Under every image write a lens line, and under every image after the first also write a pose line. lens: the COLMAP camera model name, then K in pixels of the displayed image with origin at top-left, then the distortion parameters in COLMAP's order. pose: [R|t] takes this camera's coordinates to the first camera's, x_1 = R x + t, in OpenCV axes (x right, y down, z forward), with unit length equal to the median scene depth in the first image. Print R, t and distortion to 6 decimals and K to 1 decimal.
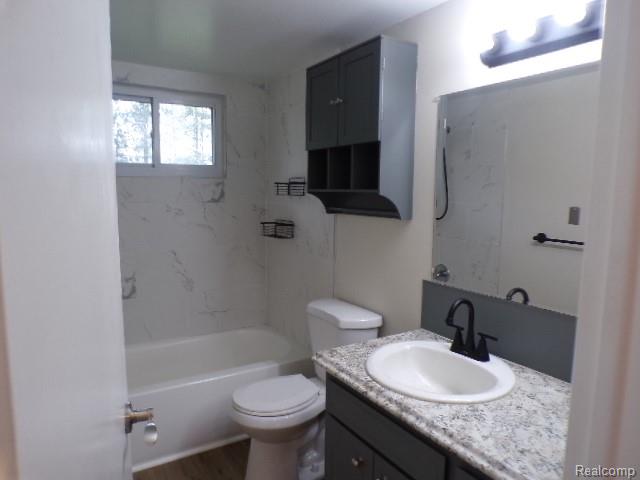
lens RADIAL K [[430.3, 0, 320.0], [0, 430.3, 240.0], [0, 0, 1]] dist [-0.045761, 0.026847]
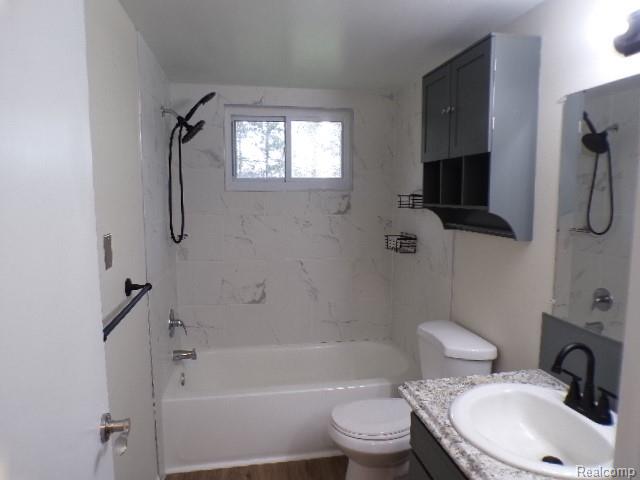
lens RADIAL K [[430.3, 0, 320.0], [0, 430.3, 240.0], [0, 0, 1]] dist [-0.045761, 0.026847]
pose [[0.934312, 0.025740, -0.355526, 0.109119], [-0.030172, 0.999521, -0.006927, -0.027373], [0.355177, 0.017199, 0.934641, 0.044327]]
